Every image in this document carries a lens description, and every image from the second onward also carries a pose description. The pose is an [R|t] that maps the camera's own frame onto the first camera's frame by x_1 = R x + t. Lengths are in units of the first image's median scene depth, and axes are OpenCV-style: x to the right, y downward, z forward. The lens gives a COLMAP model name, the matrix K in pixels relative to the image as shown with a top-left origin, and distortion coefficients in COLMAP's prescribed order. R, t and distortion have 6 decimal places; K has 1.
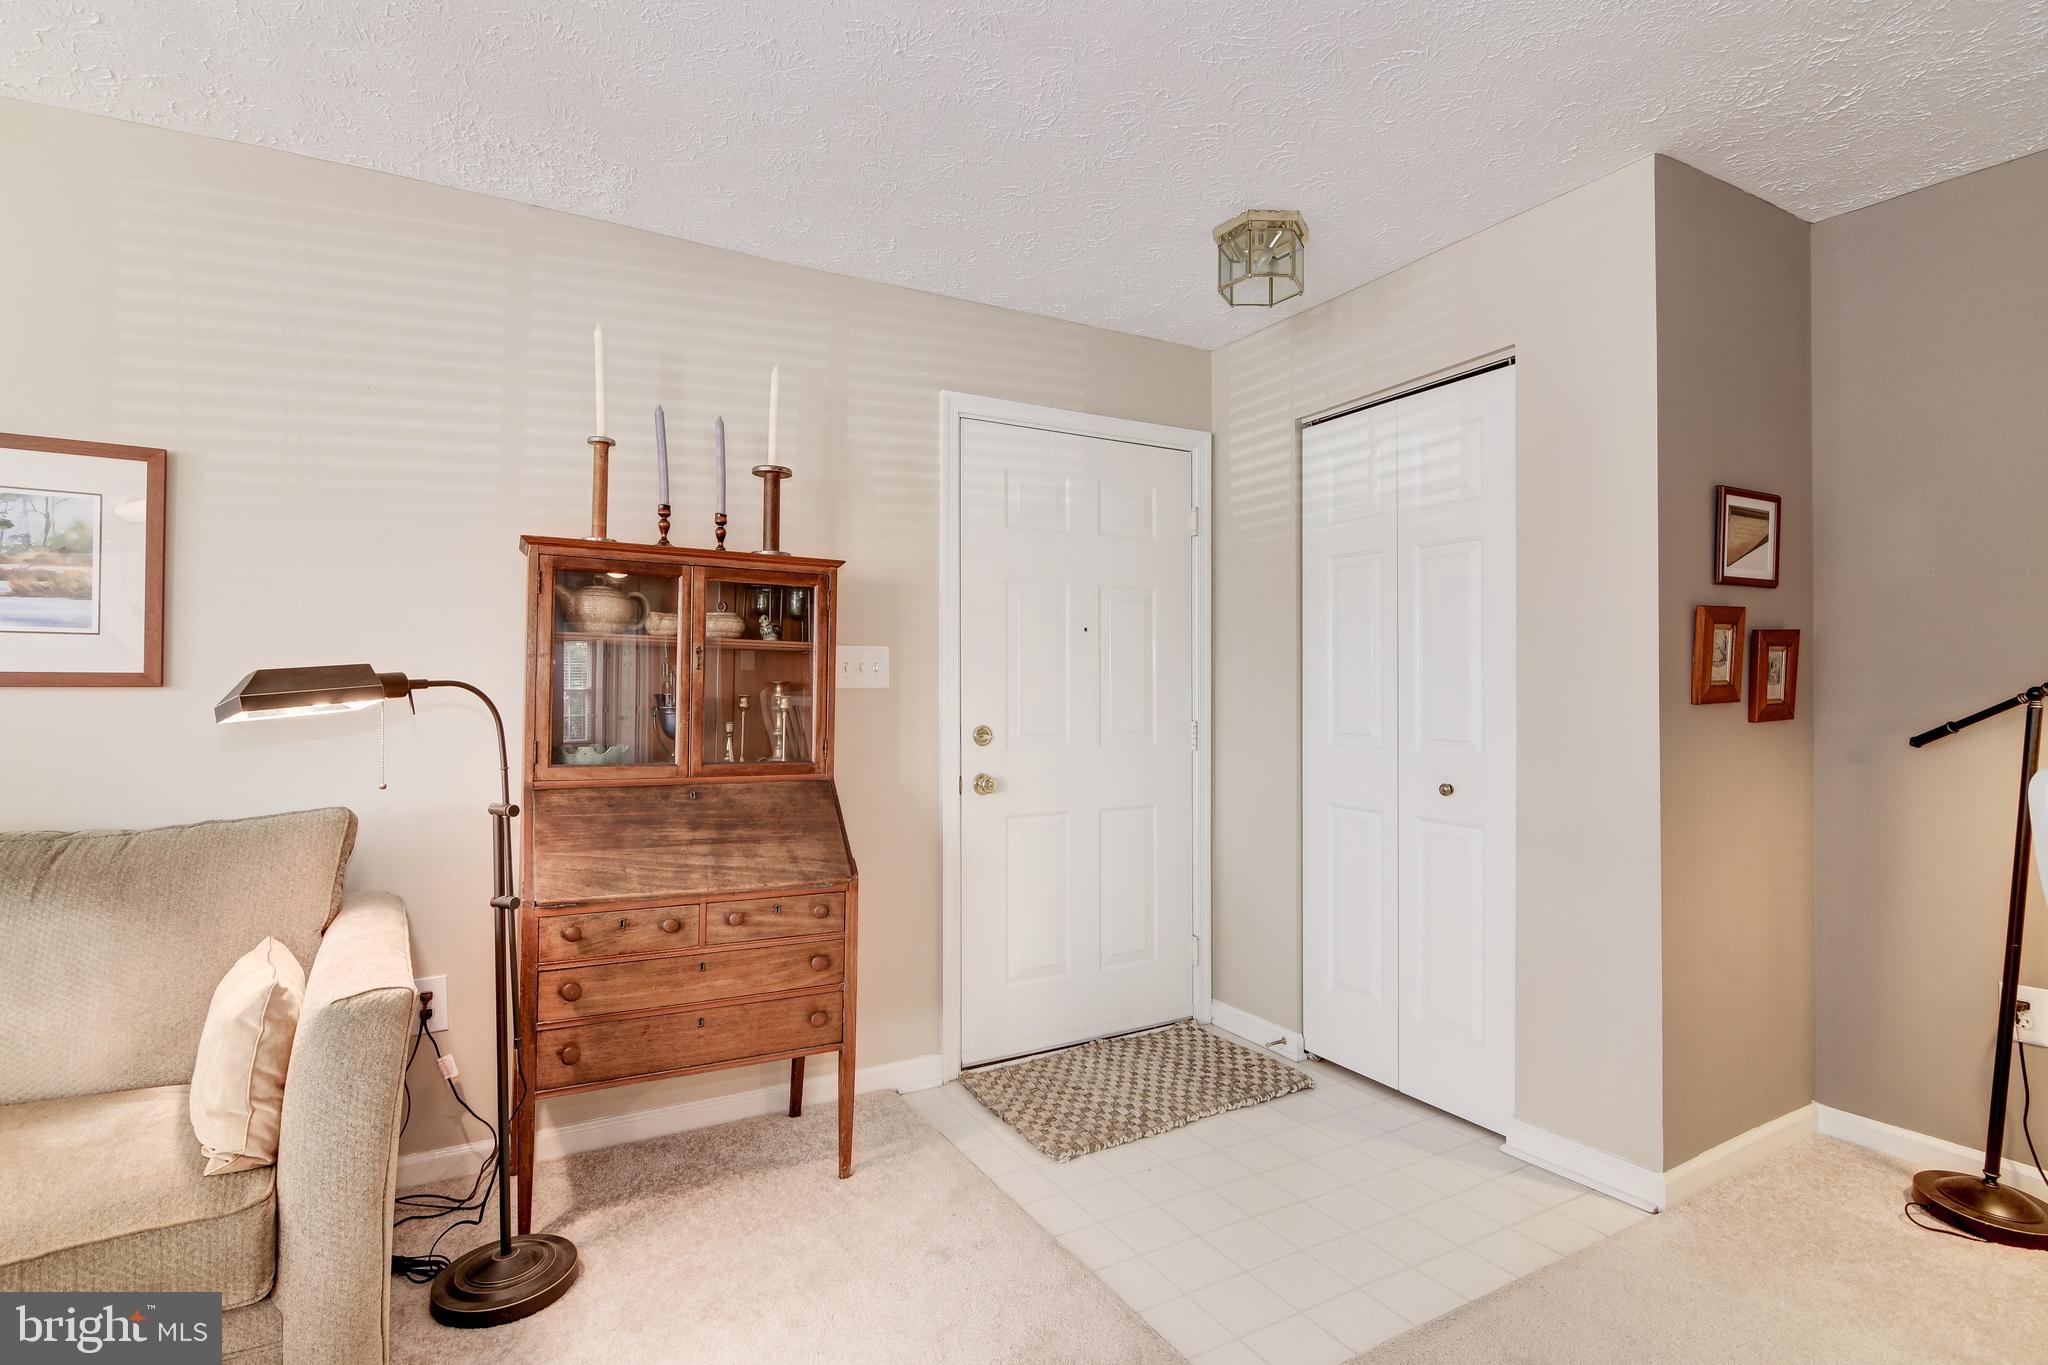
lens RADIAL K [[989.3, 0, 1017.4], [0, 989.3, 680.4], [0, 0, 1]] dist [0.006555, -0.008964]
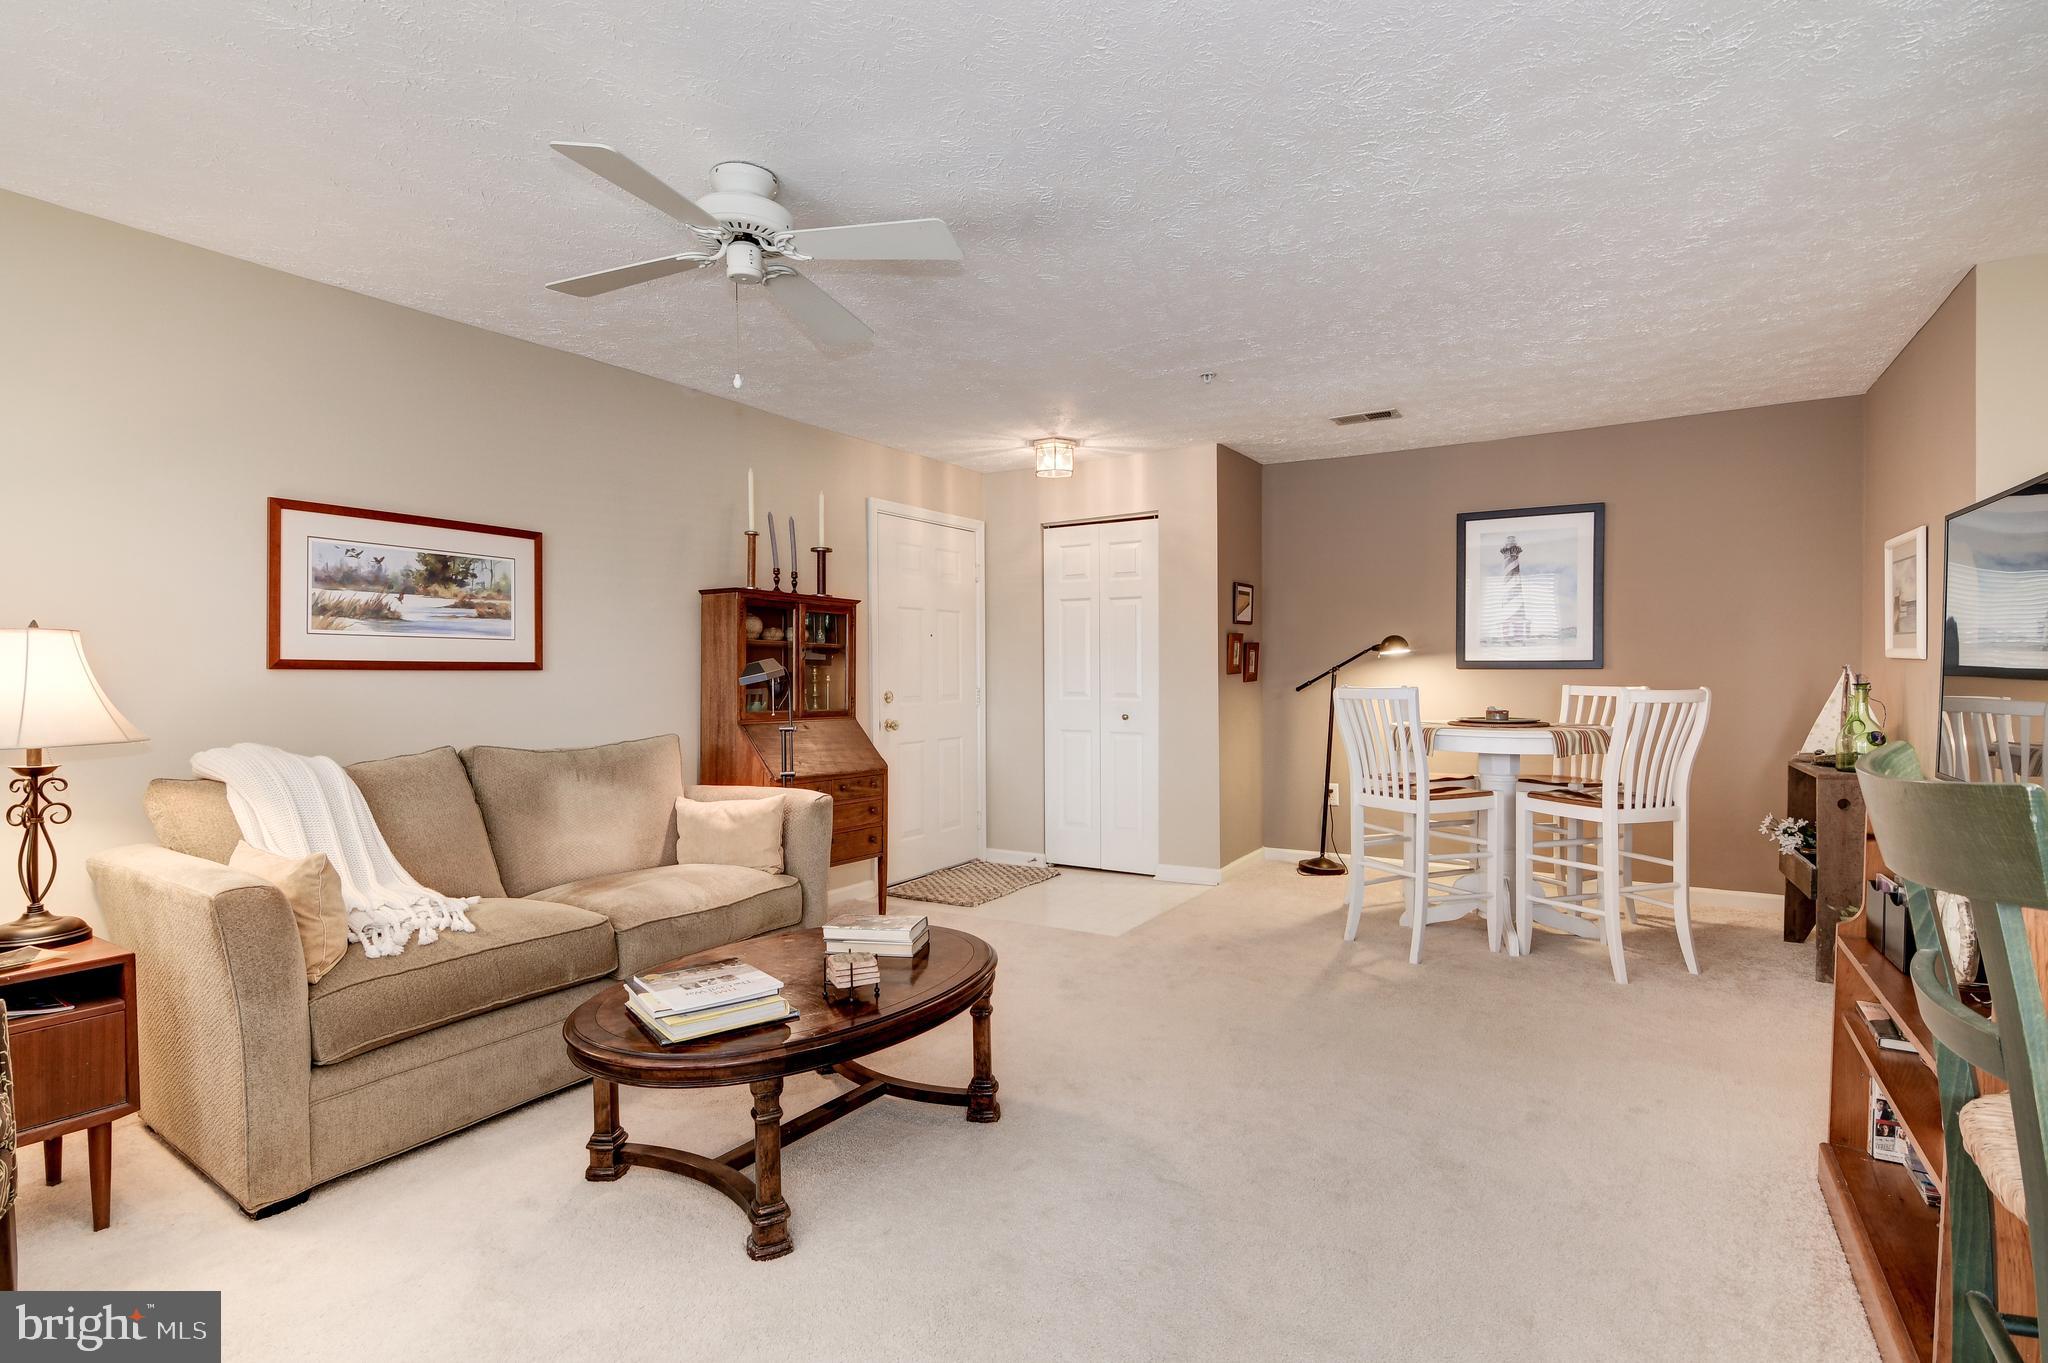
lens RADIAL K [[989.3, 0, 1021.0], [0, 989.3, 676.6], [0, 0, 1]] dist [0.006555, -0.008964]
pose [[0.881139, -0.008064, 0.472788, -0.838704], [0.002525, 0.999921, 0.012350, -0.001227], [-0.472850, -0.009688, 0.881089, -0.820395]]
